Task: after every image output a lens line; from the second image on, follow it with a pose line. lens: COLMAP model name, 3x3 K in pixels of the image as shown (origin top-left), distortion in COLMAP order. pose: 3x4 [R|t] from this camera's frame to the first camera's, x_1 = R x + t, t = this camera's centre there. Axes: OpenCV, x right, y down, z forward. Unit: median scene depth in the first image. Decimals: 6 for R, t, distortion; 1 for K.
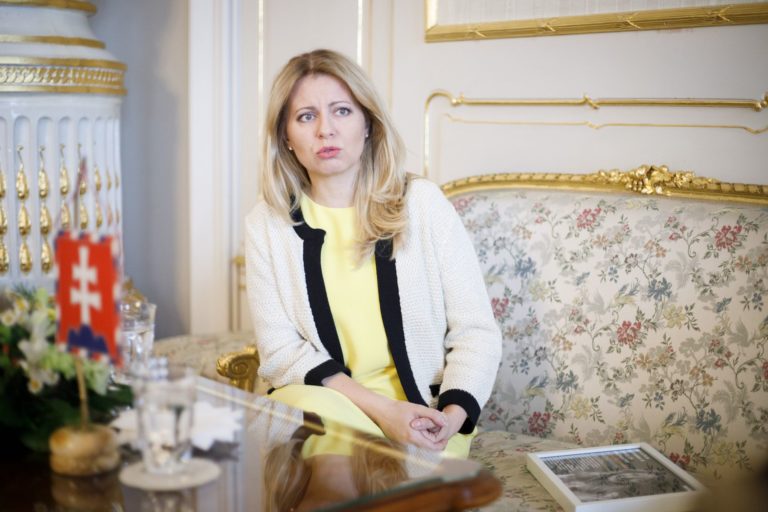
lens RADIAL K [[1131.8, 0, 392.0], [0, 1131.8, 256.0], [0, 0, 1]] dist [-0.100114, 0.000000]
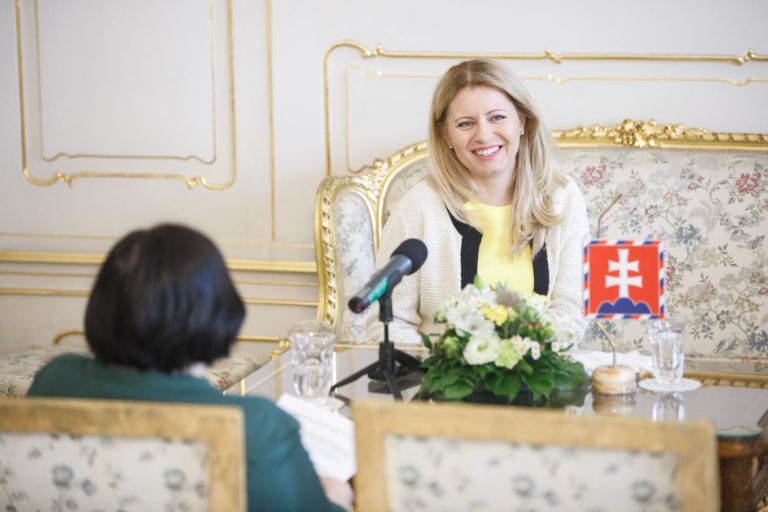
lens RADIAL K [[3106.6, 0, 389.7], [0, 3106.6, 279.7], [0, 0, 1]] dist [0.539405, 0.000000]
pose [[0.840981, -0.117856, 0.528073, -1.620848], [0.090241, 0.992871, 0.077876, -0.190387], [-0.533486, -0.017839, 0.845621, -1.439498]]
